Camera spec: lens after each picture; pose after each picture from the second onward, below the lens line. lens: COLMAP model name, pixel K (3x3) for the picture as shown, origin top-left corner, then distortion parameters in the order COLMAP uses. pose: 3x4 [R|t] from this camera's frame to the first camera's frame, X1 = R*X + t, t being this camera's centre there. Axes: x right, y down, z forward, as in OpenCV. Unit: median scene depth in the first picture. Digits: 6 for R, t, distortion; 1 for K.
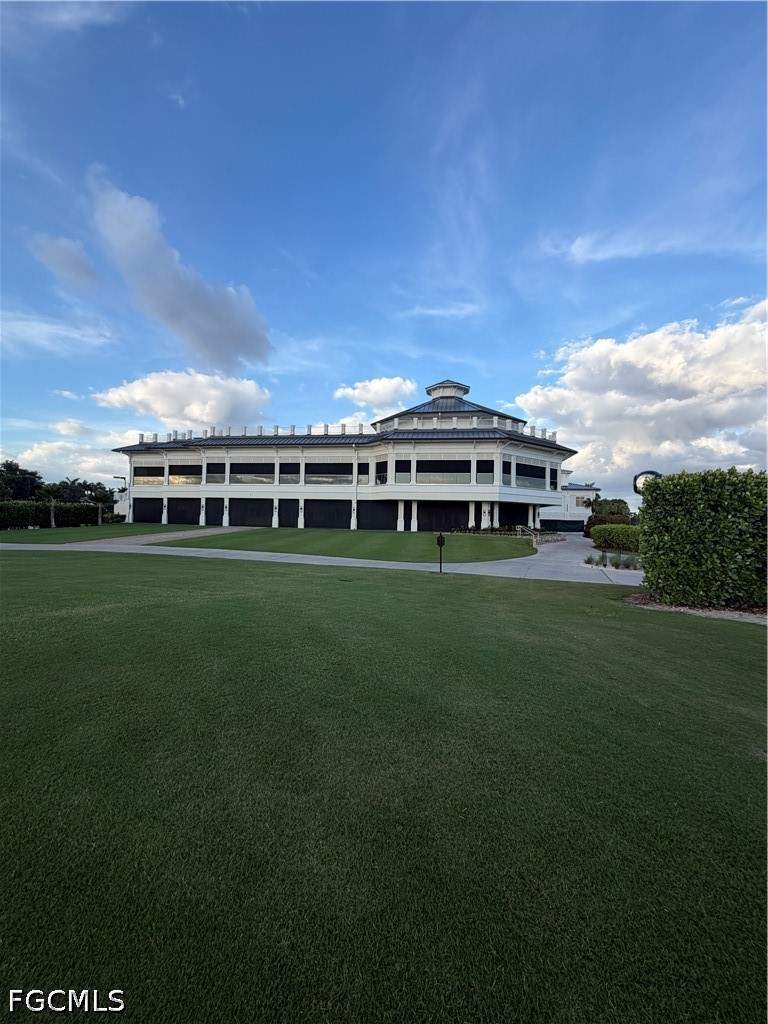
lens RADIAL K [[463.0, 0, 384.0], [0, 463.0, 512.0], [0, 0, 1]] dist [0.002136, 0.000637]
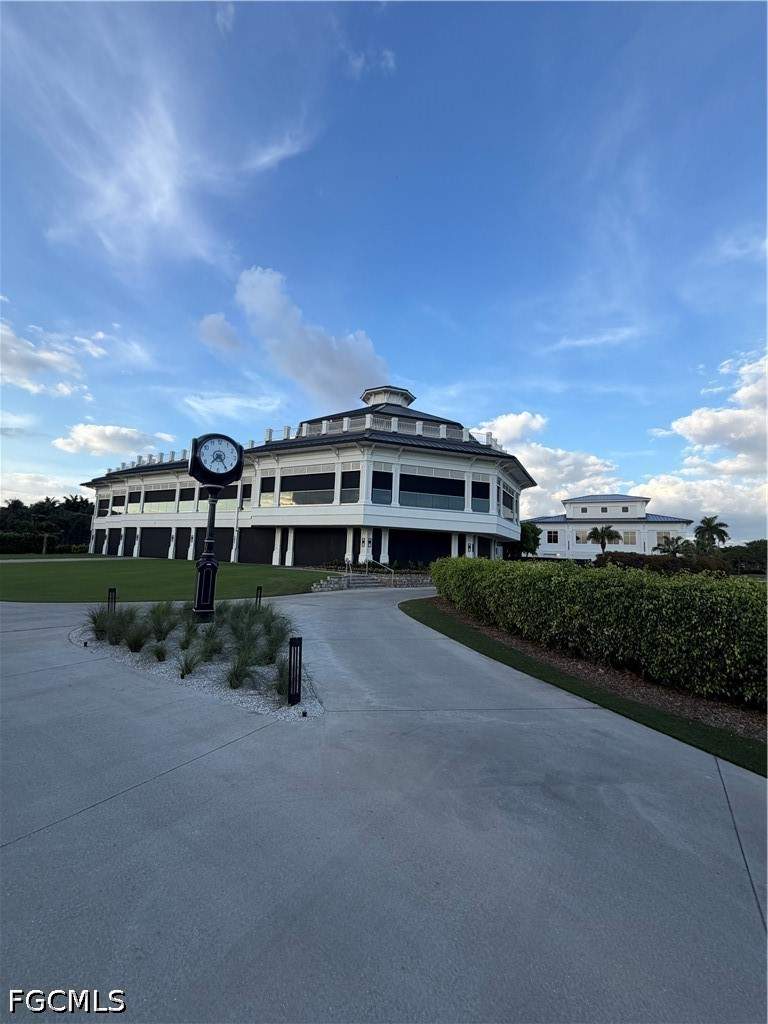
lens RADIAL K [[463.0, 0, 384.0], [0, 463.0, 512.0], [0, 0, 1]] dist [0.002136, 0.000637]
pose [[0.934939, -0.017965, -0.354353, 0.390758], [-0.018312, 0.994943, -0.098758, 0.019747], [0.354335, 0.098821, 0.929882, 0.237853]]
